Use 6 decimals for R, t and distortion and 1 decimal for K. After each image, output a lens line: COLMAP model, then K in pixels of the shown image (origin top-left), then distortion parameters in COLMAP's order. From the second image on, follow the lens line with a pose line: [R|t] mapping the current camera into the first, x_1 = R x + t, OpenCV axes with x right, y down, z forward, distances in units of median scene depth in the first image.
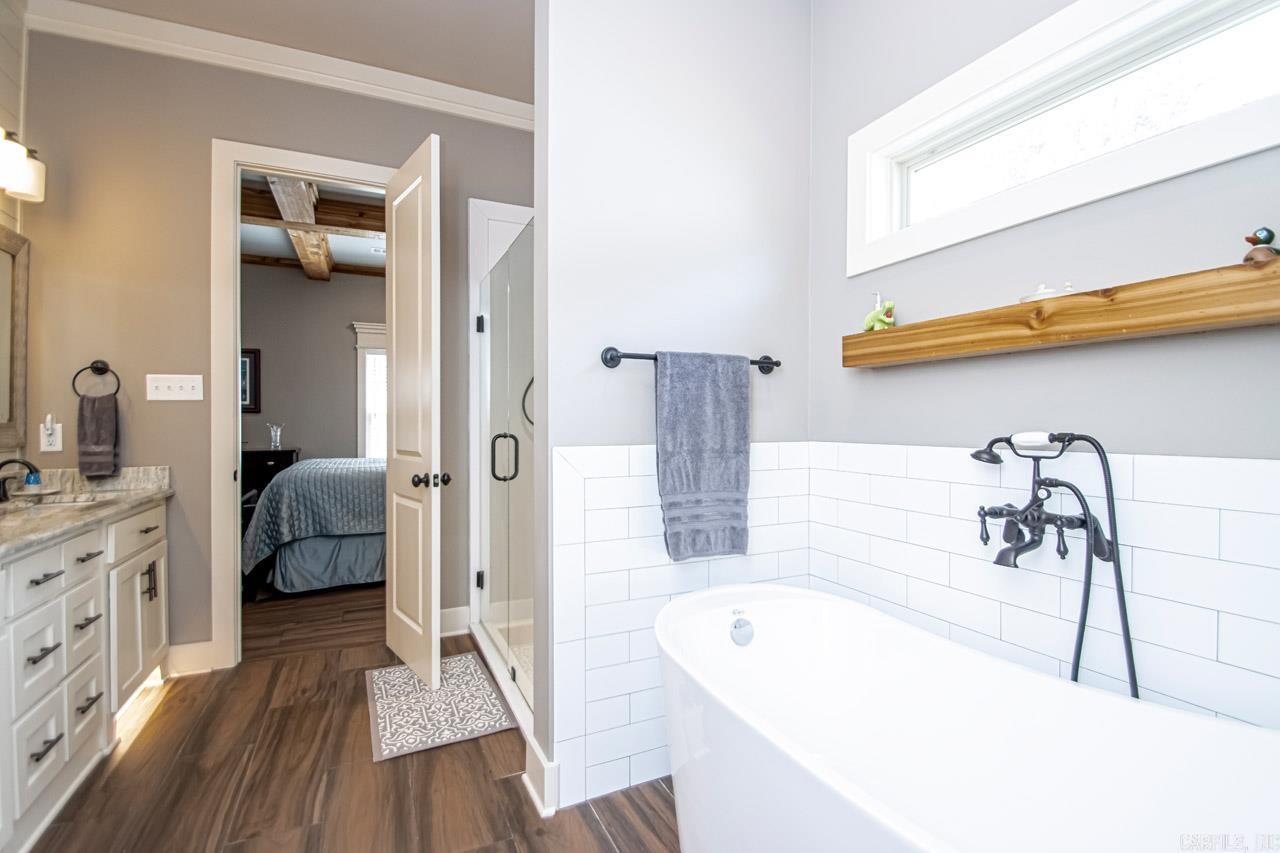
lens RADIAL K [[591.2, 0, 652.0], [0, 591.2, 429.0], [0, 0, 1]] dist [0.024425, -0.021805]
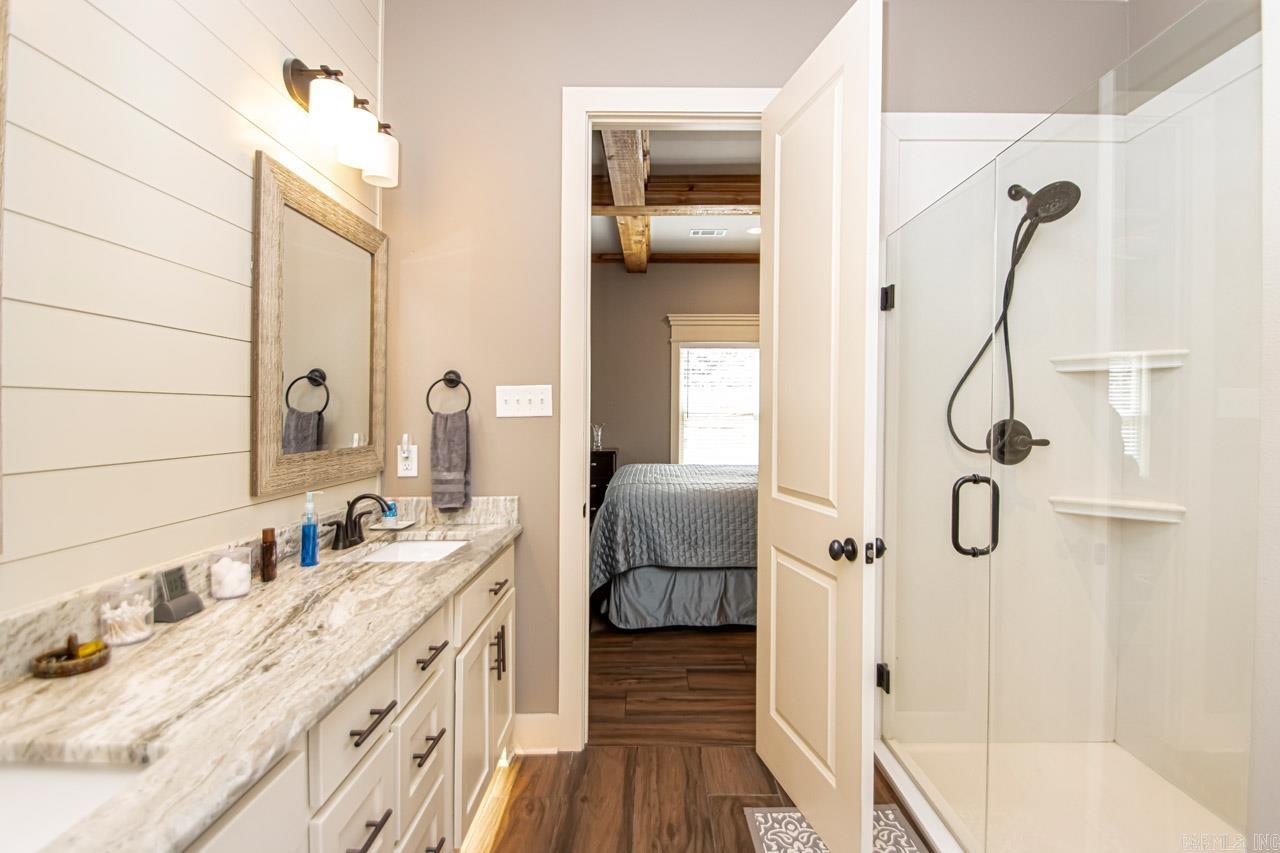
lens RADIAL K [[613.7, 0, 659.0], [0, 613.7, 419.0], [0, 0, 1]] dist [0.008533, 0.000104]
pose [[0.905614, 0.007342, -0.424038, -0.263017], [-0.006757, 0.999973, 0.002883, -0.046511], [0.424048, 0.000254, 0.905640, 0.300152]]
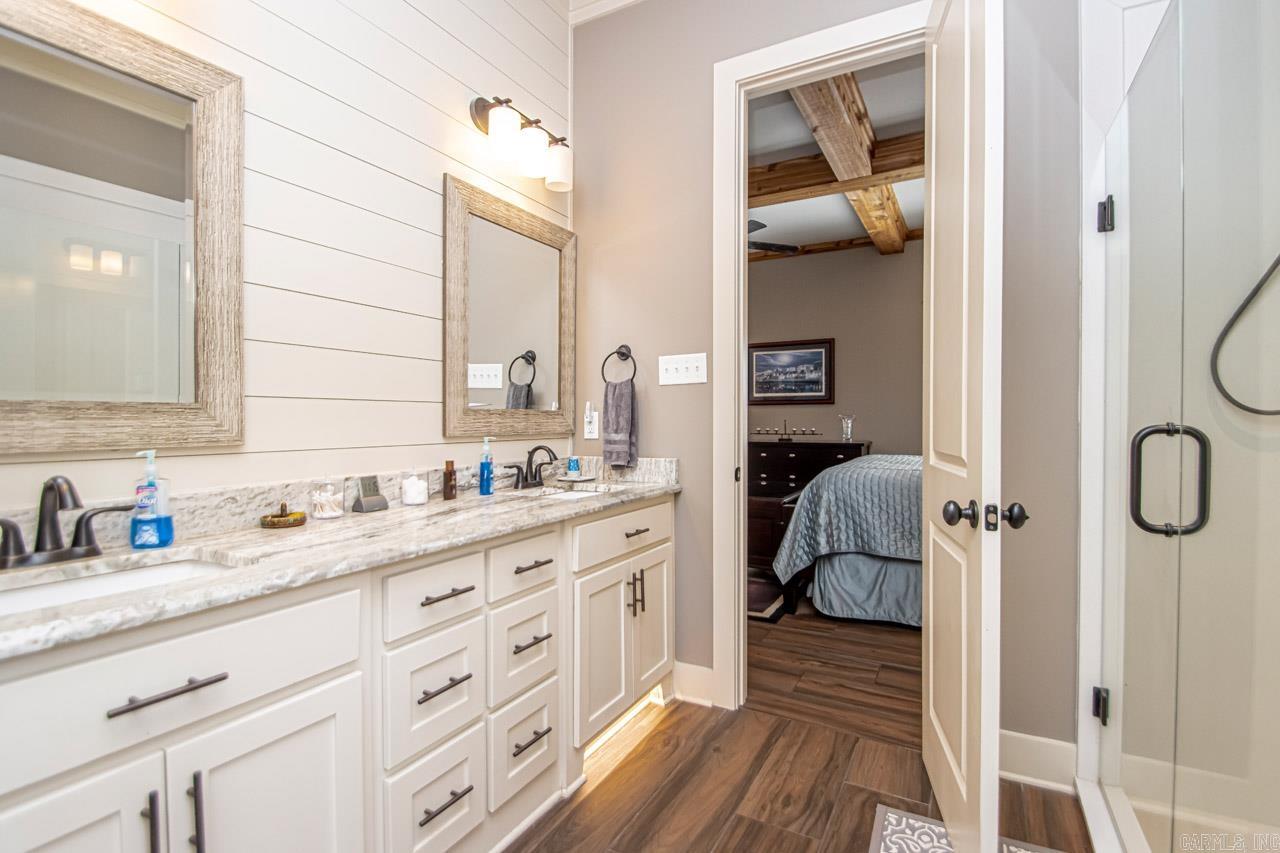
lens RADIAL K [[597.7, 0, 644.4], [0, 597.7, 425.1], [0, 0, 1]] dist [0.021915, -0.020536]
pose [[0.586418, 0.008219, -0.809967, -0.114955], [-0.005487, 0.999966, 0.006174, 0.006994], [0.809990, 0.000823, 0.586443, 0.421130]]
